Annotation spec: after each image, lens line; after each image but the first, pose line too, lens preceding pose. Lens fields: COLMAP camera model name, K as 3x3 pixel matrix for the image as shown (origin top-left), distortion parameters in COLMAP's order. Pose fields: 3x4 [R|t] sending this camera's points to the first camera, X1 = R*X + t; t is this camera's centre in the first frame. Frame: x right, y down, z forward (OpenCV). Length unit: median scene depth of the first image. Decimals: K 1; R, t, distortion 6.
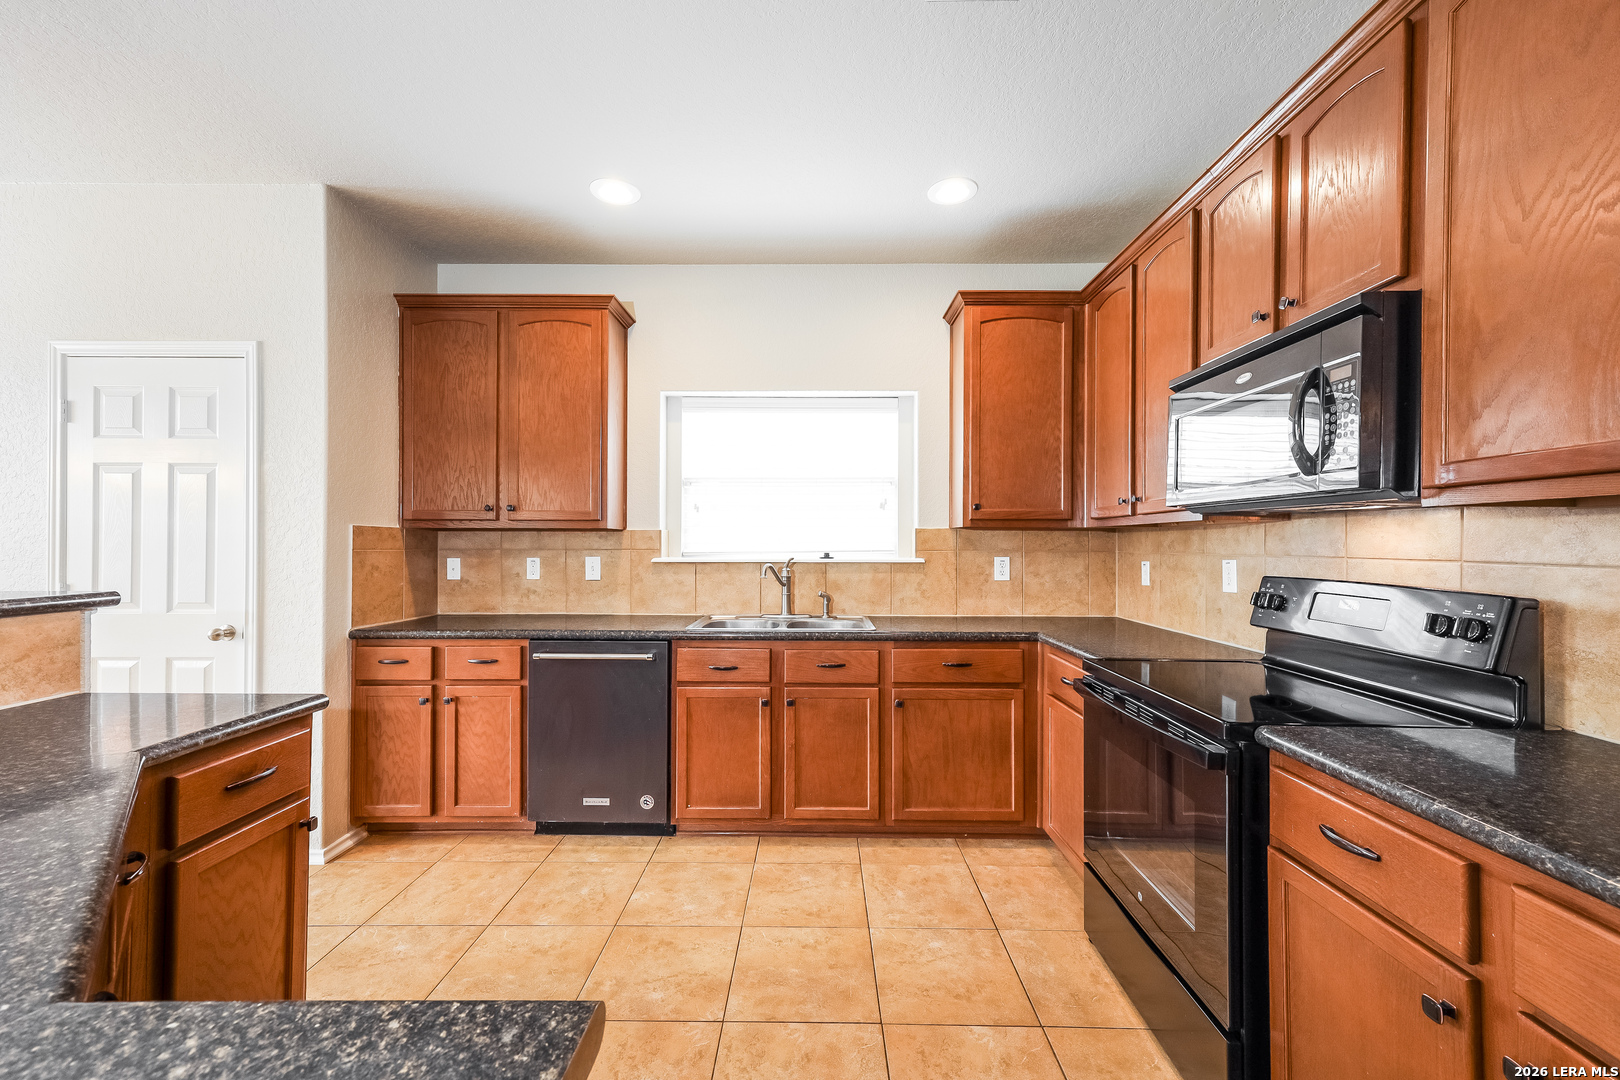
lens RADIAL K [[652.0, 0, 800.5], [0, 652.0, 542.2], [0, 0, 1]] dist [0.009502, 0.000181]
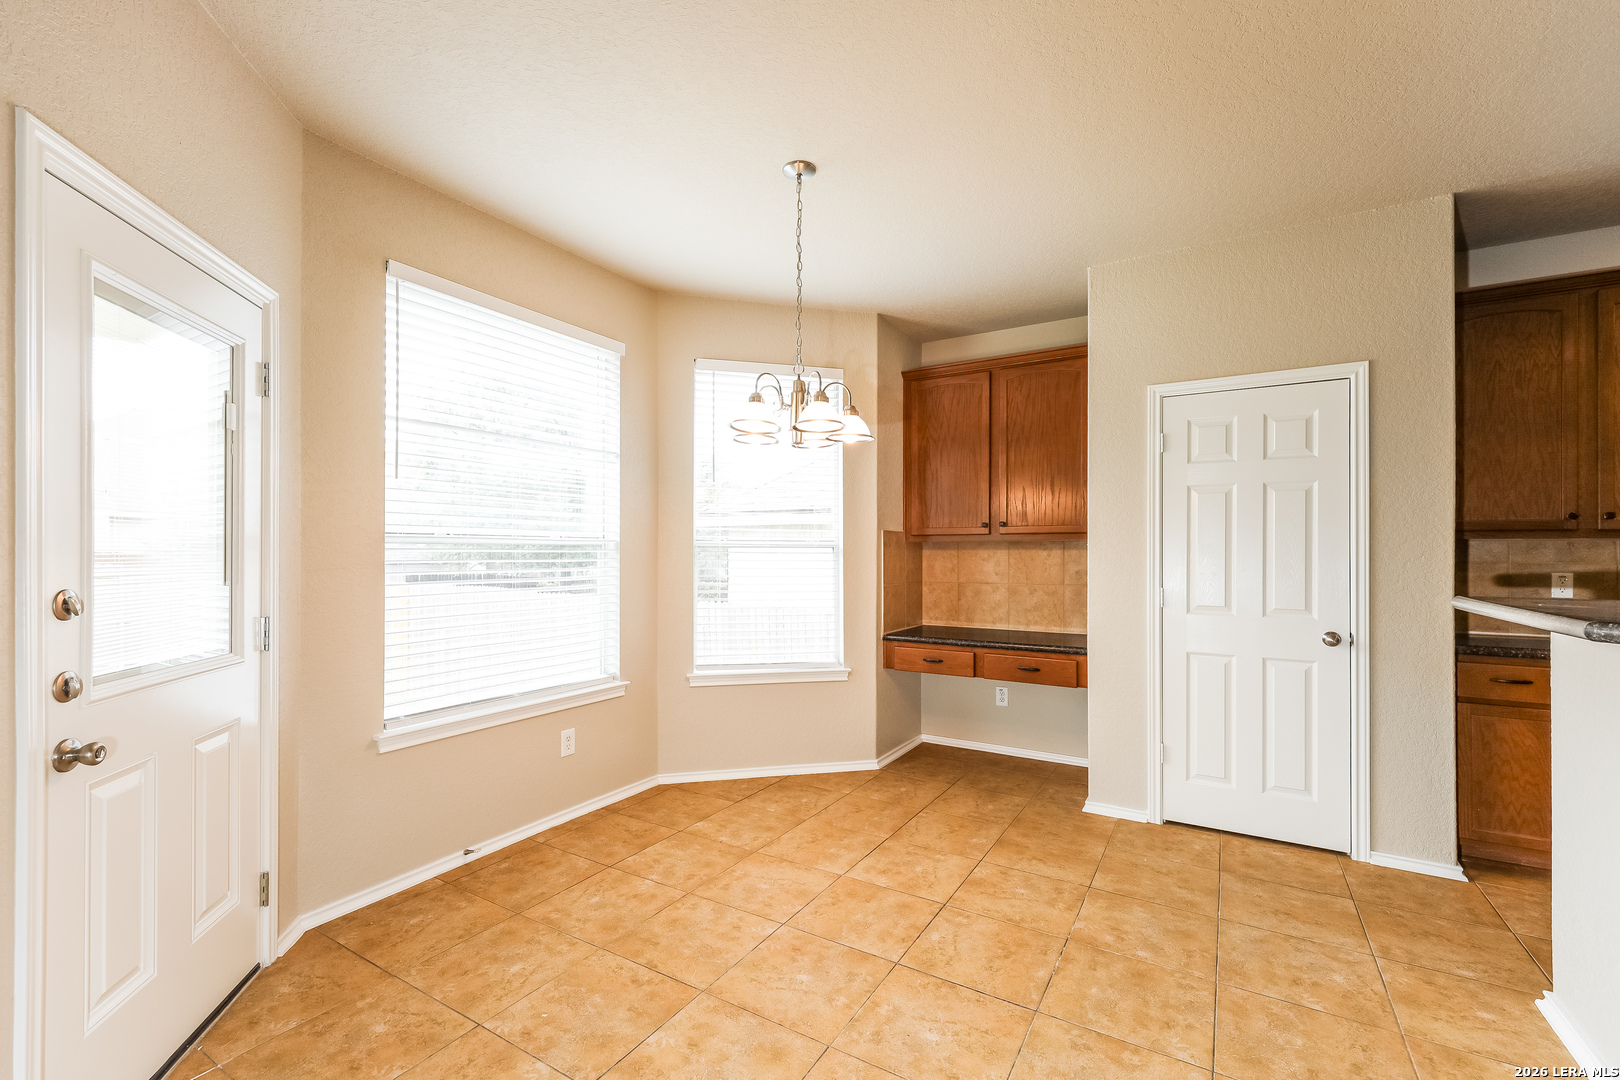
lens RADIAL K [[668.2, 0, 813.6], [0, 668.2, 549.8], [0, 0, 1]] dist [0.001693, 0.000107]
pose [[0.850675, 0.000144, -0.525692, -0.965373], [-0.006440, 0.999928, -0.010147, 0.010725], [0.525653, 0.012017, 0.850614, -0.345683]]
